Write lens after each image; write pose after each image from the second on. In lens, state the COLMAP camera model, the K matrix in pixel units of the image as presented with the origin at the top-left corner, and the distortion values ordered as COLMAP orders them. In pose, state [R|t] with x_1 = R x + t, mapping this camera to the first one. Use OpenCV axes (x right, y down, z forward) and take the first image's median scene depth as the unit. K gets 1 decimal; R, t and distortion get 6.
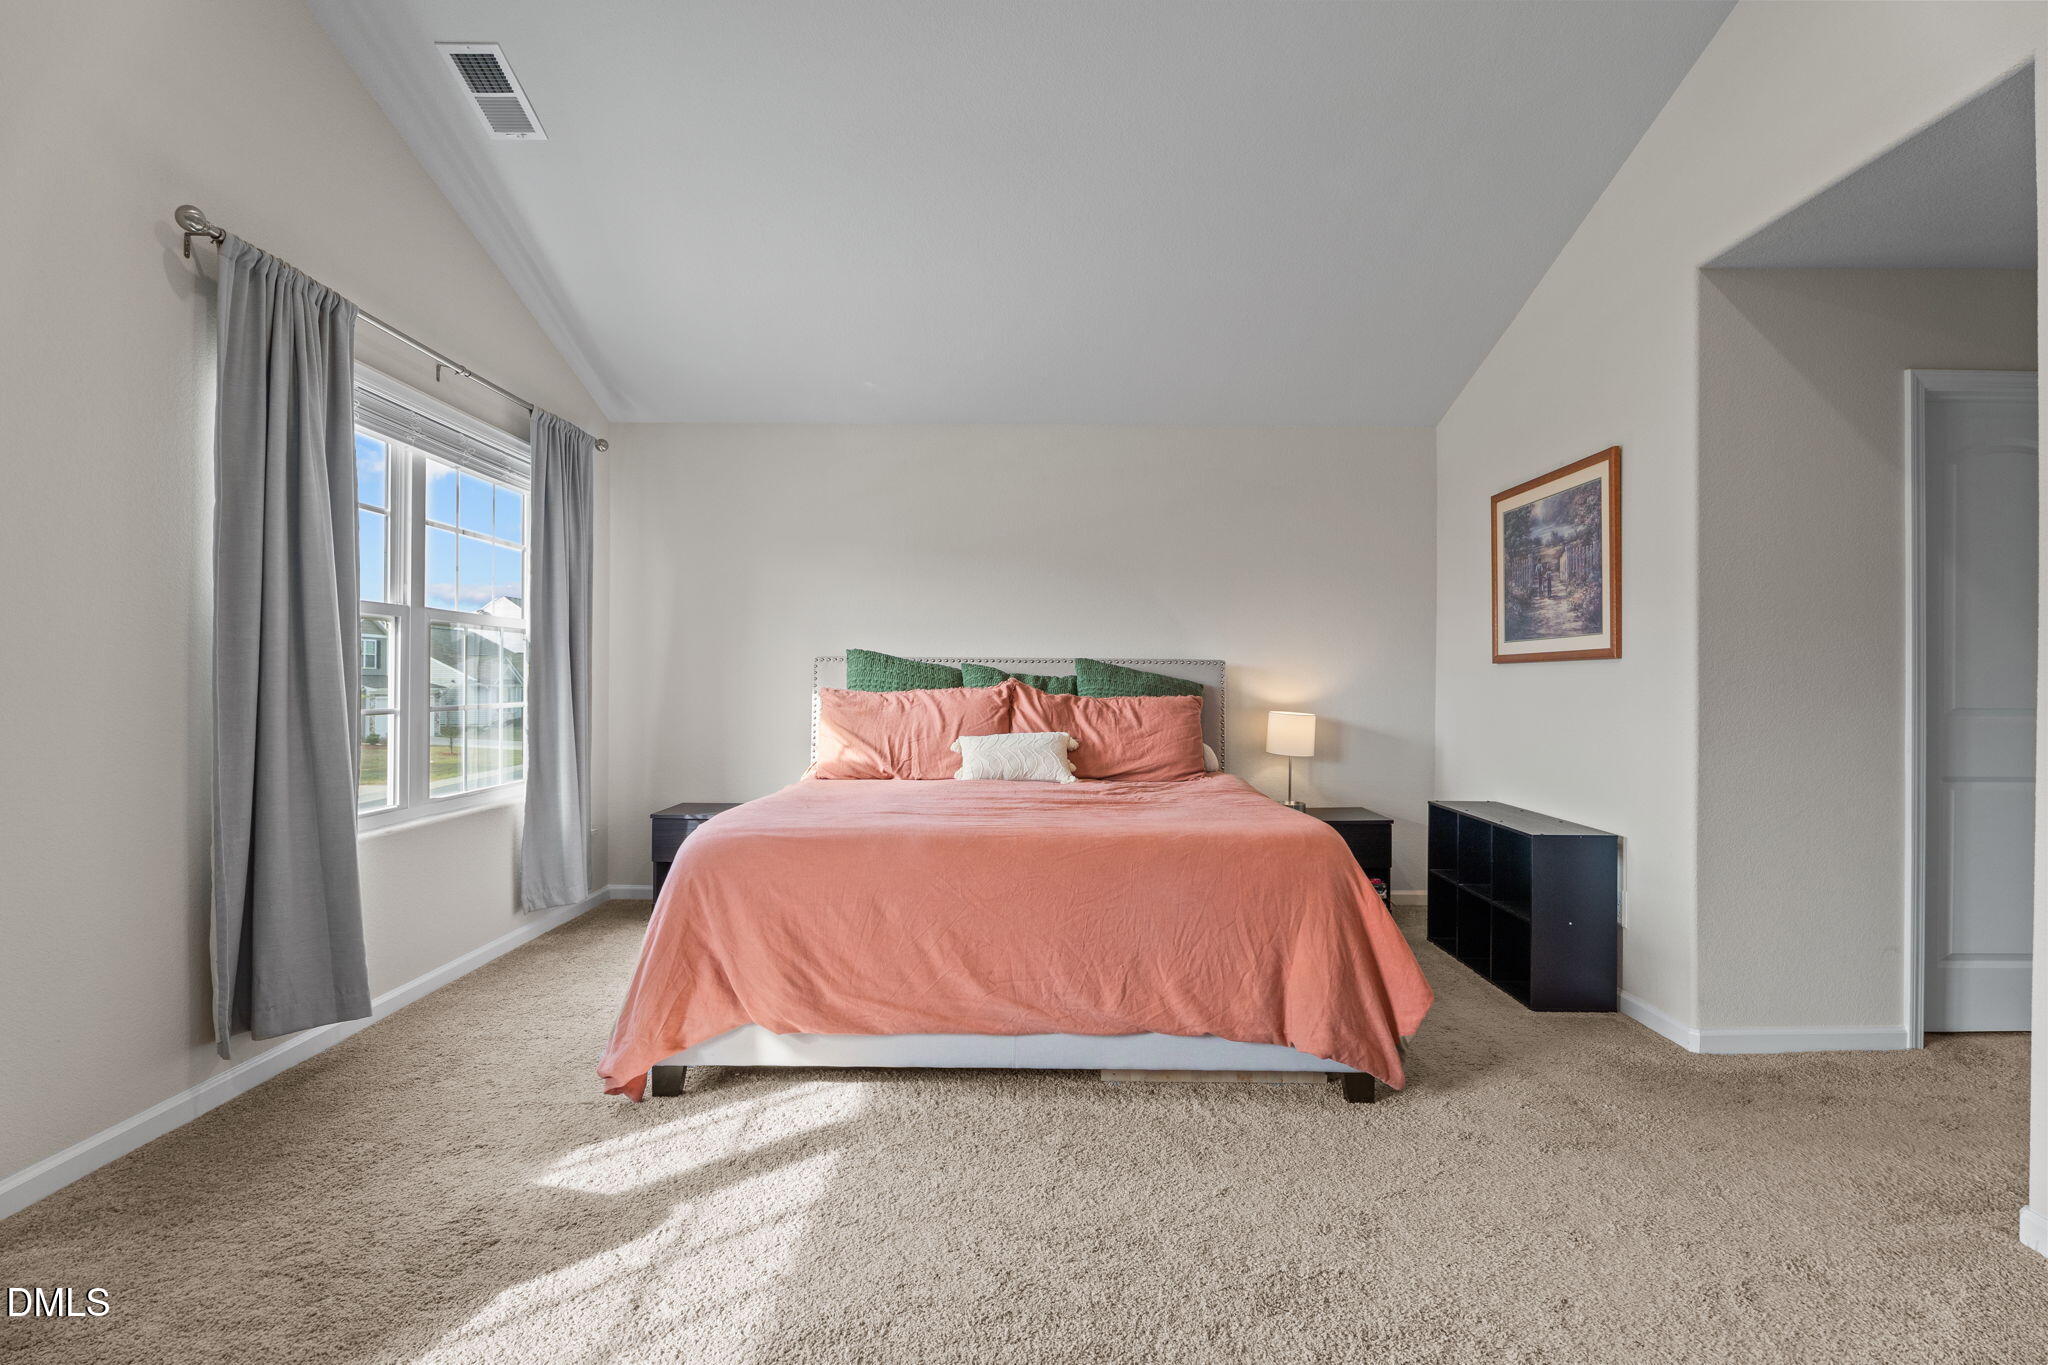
lens RADIAL K [[951.7, 0, 1021.3], [0, 951.7, 679.4], [0, 0, 1]] dist [-0.011386, -0.000436]
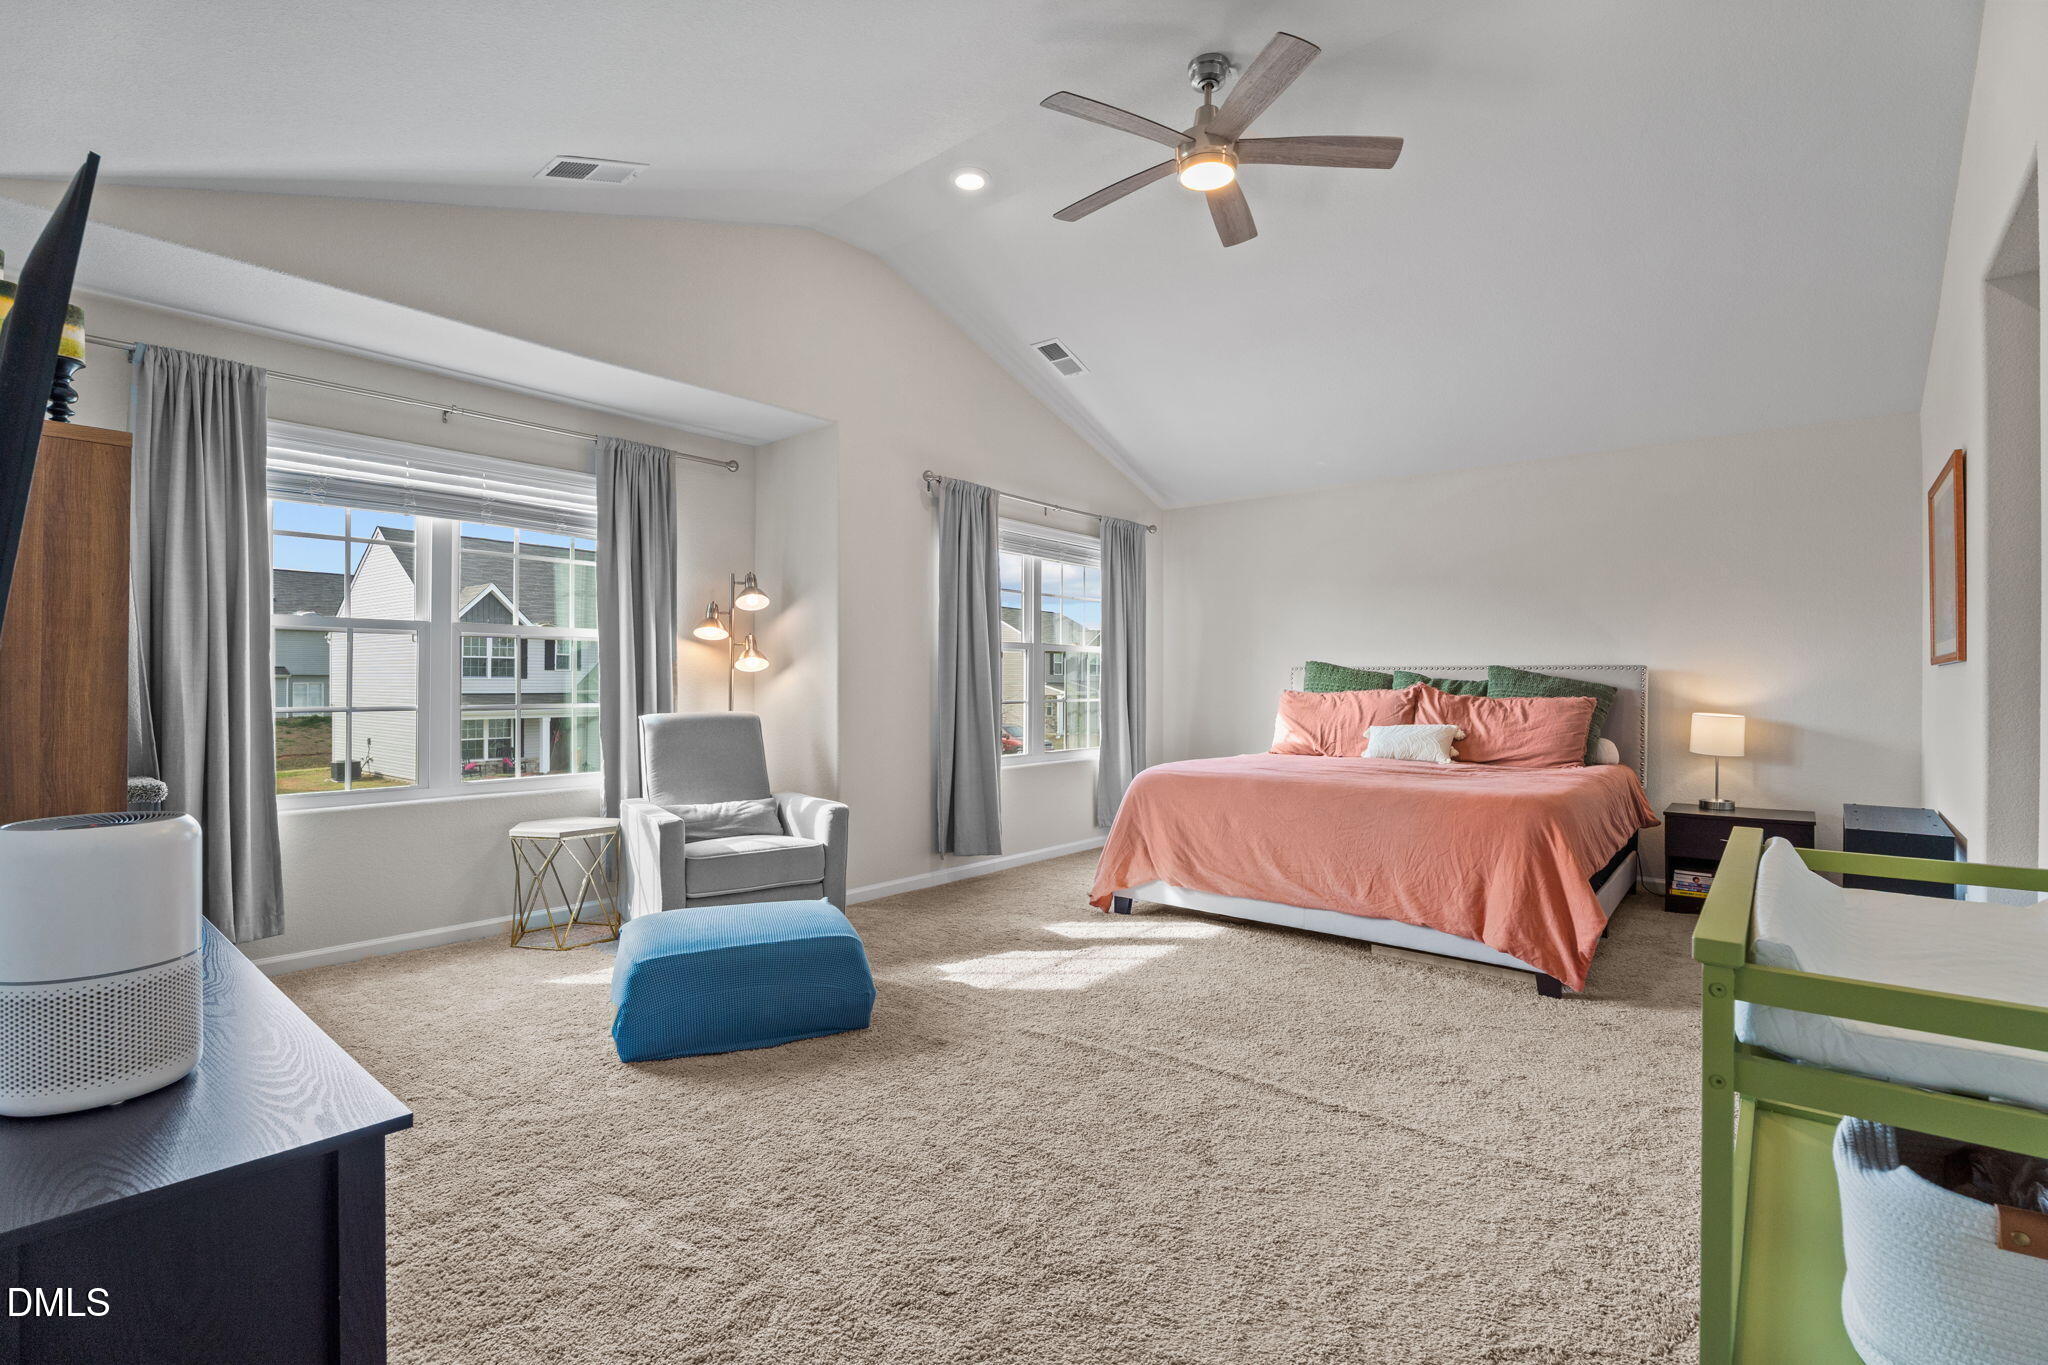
lens RADIAL K [[918.4, 0, 1021.7], [0, 918.4, 670.4], [0, 0, 1]] dist [-0.001343, 0.000023]
pose [[0.770756, -0.011005, -0.637035, 0.560287], [0.002148, 0.999890, -0.014674, -0.000284], [0.637127, 0.009942, 0.770695, -0.444422]]
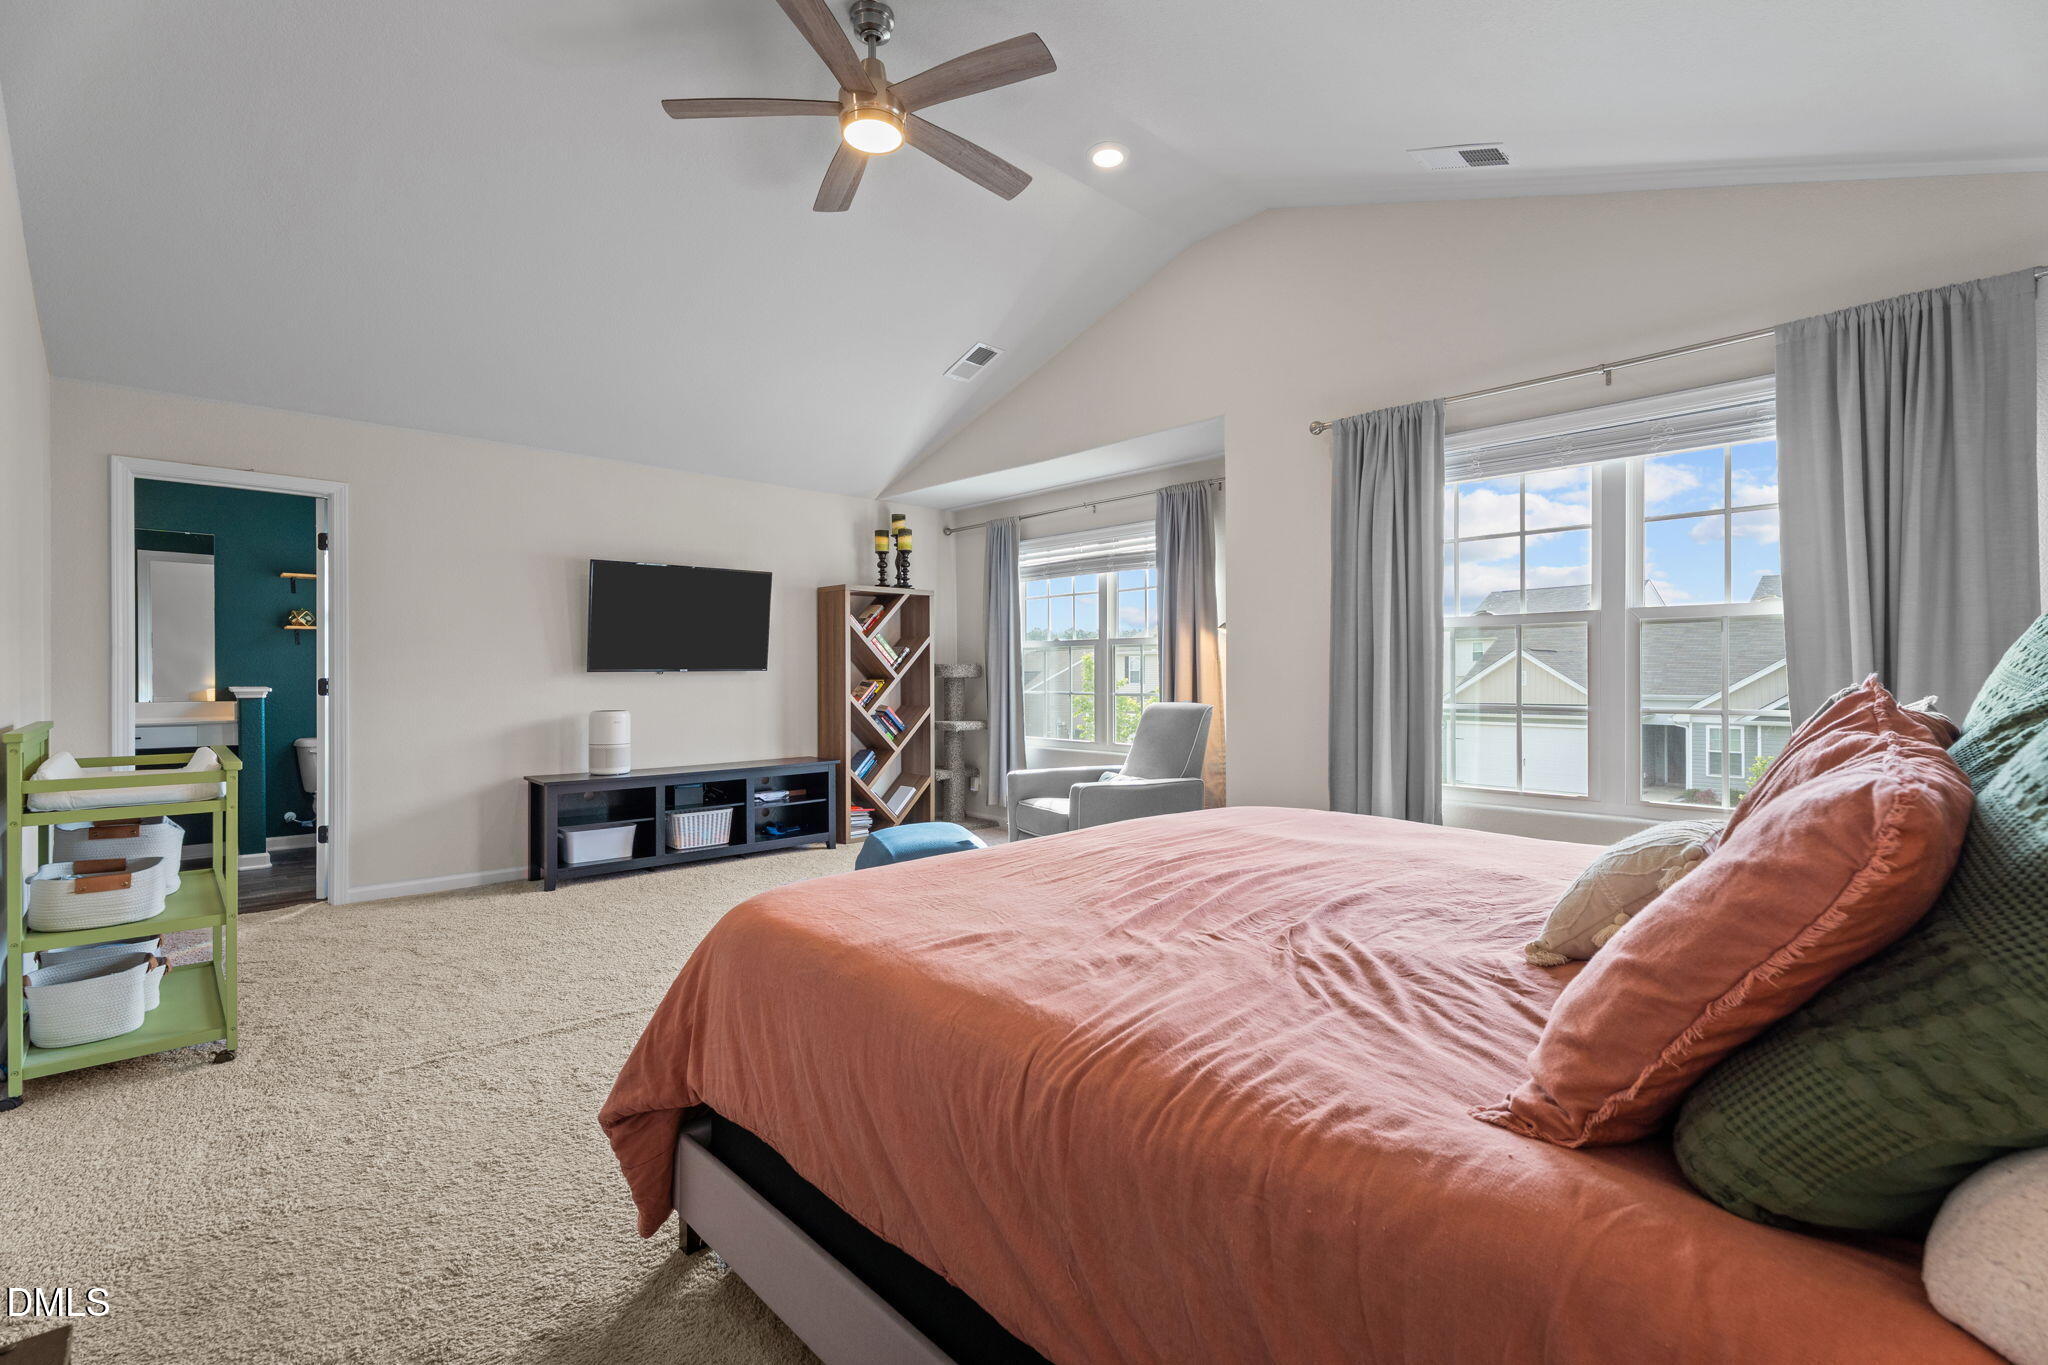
lens RADIAL K [[918.4, 0, 1021.7], [0, 918.4, 670.4], [0, 0, 1]] dist [-0.001343, 0.000023]
pose [[-0.721245, -0.005397, -0.692659, 0.664381], [0.001225, 0.999958, -0.009066, 0.001221], [0.692679, -0.007387, -0.721208, 1.617508]]
